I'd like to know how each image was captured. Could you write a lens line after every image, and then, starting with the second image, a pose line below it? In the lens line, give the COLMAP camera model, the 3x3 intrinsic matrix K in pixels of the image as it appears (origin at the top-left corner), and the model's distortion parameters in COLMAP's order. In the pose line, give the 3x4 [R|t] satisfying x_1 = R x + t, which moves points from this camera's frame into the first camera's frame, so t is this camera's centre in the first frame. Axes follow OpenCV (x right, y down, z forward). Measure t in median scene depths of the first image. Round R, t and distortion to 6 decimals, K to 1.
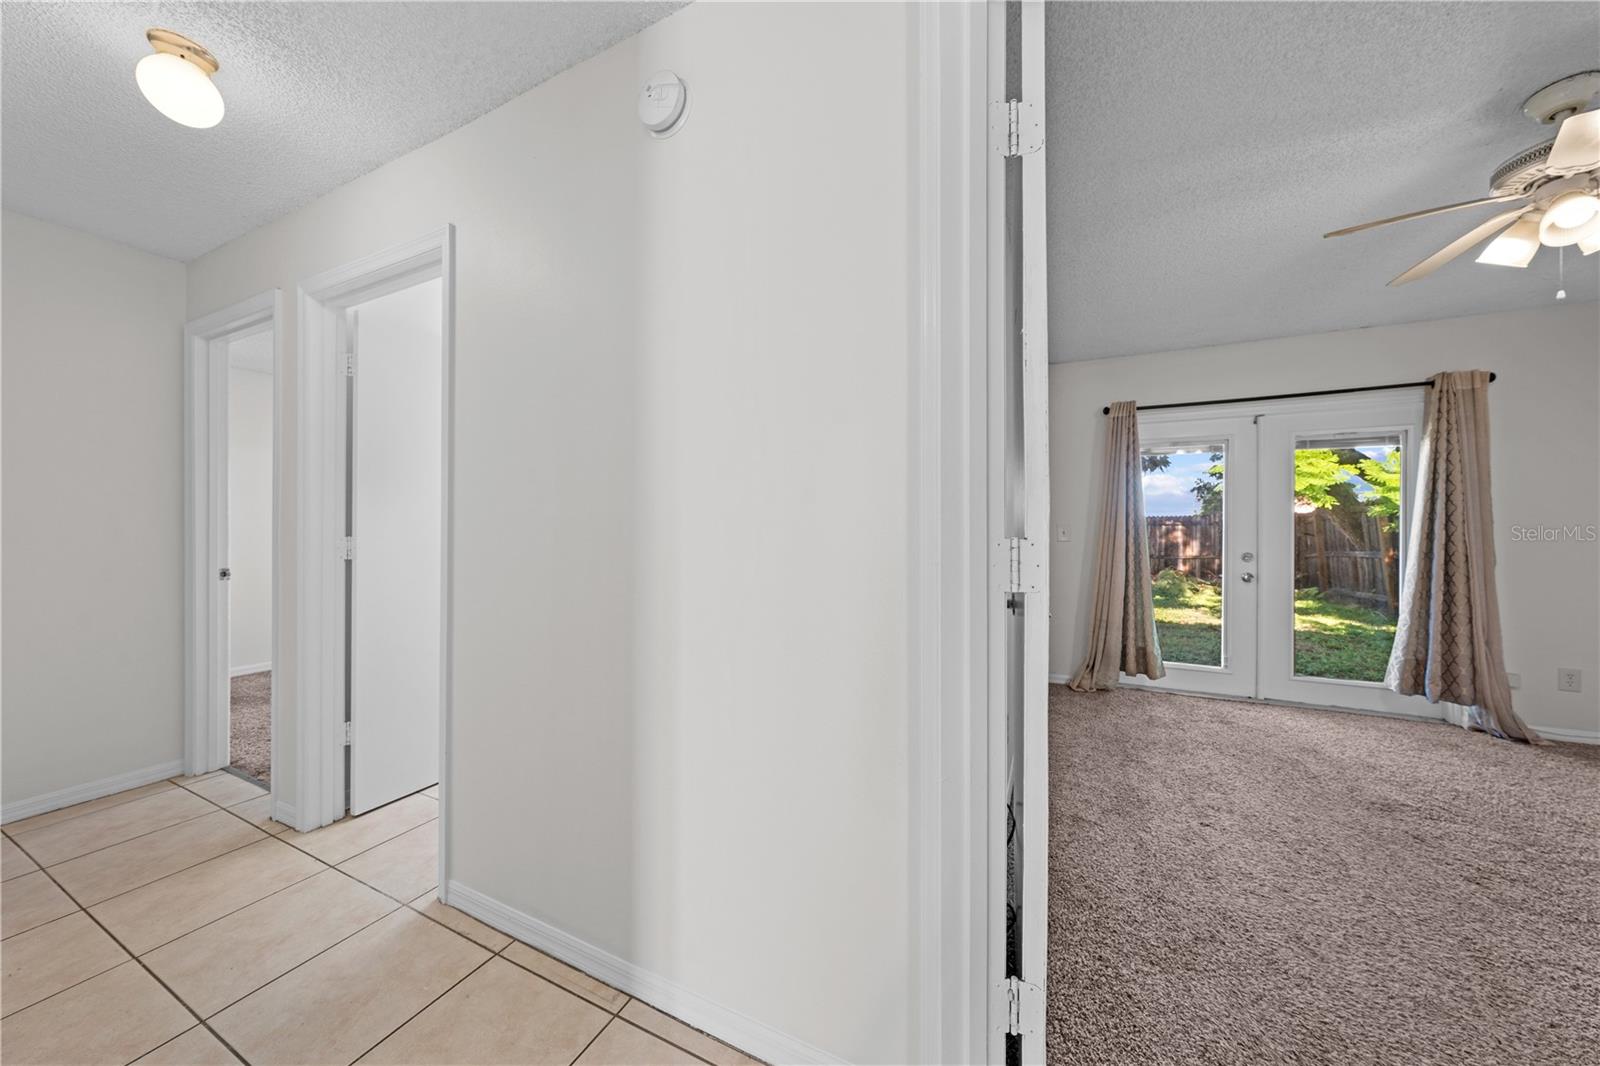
lens RADIAL K [[533.8, 0, 799.9], [0, 533.8, 532.0], [0, 0, 1]] dist [-0.000846, 0.000190]
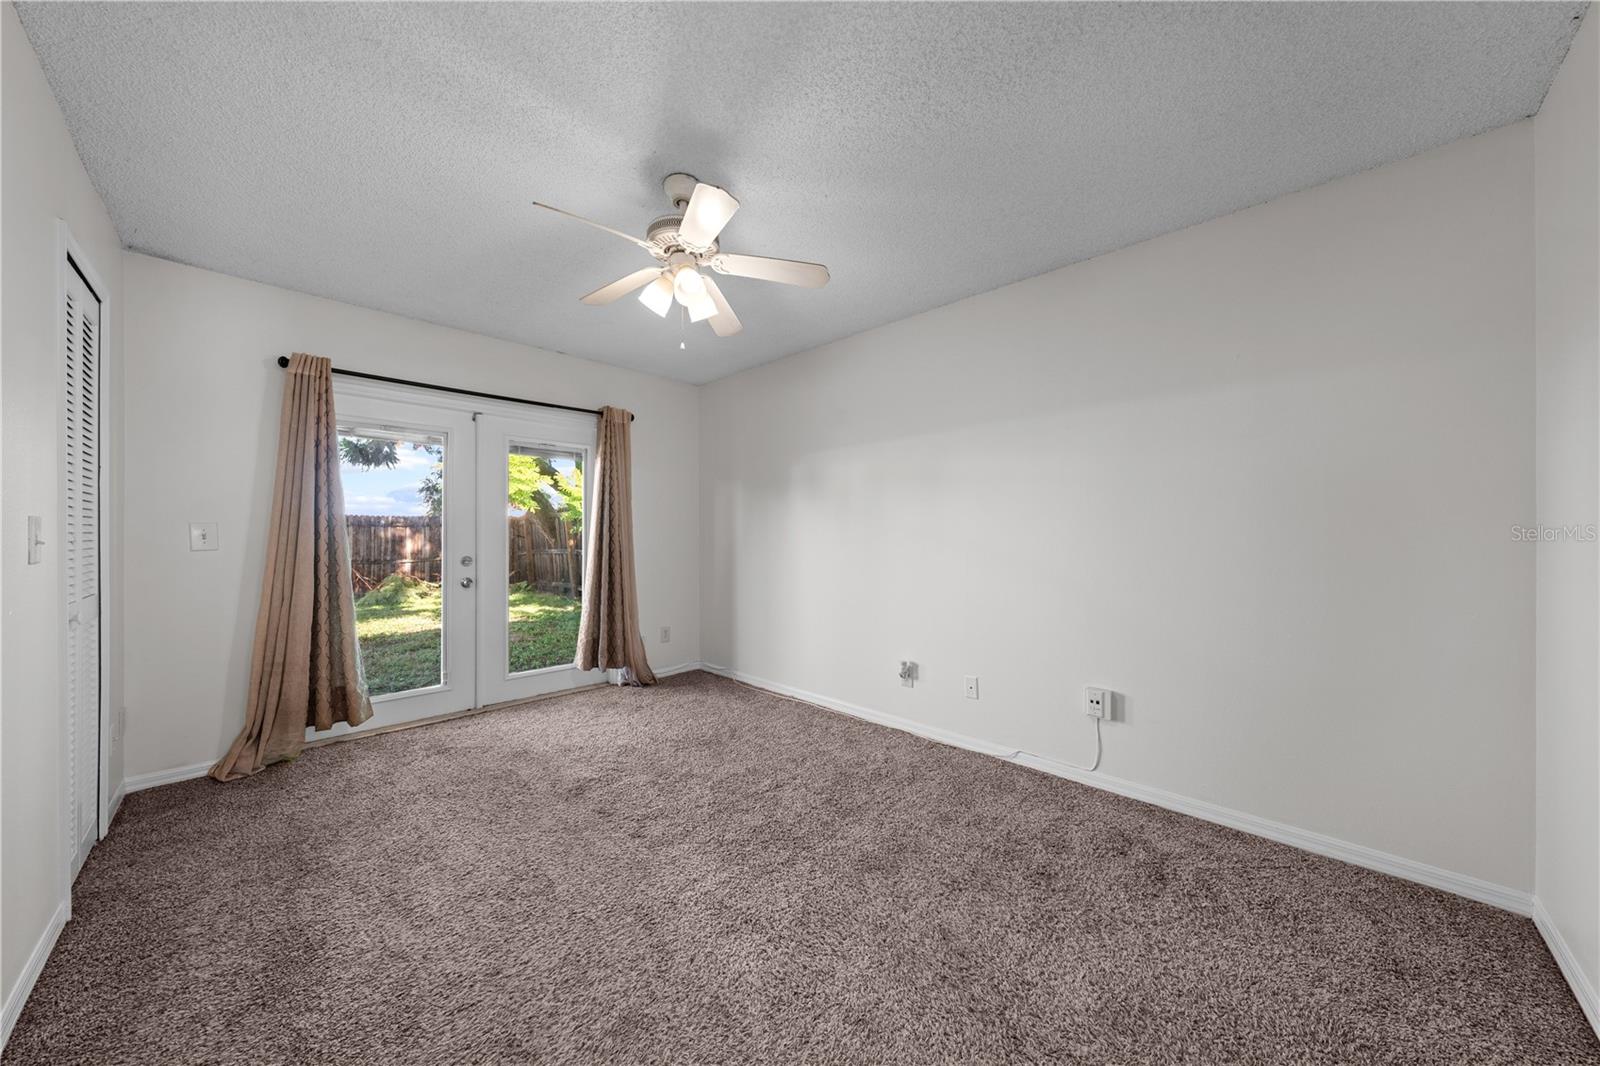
lens RADIAL K [[533.8, 0, 799.9], [0, 533.8, 532.0], [0, 0, 1]] dist [-0.000846, 0.000190]
pose [[0.320755, -0.000454, 0.947162, 0.144240], [0.002747, 0.999996, -0.000451, -0.002189], [-0.947158, 0.002747, 0.320755, 0.150185]]
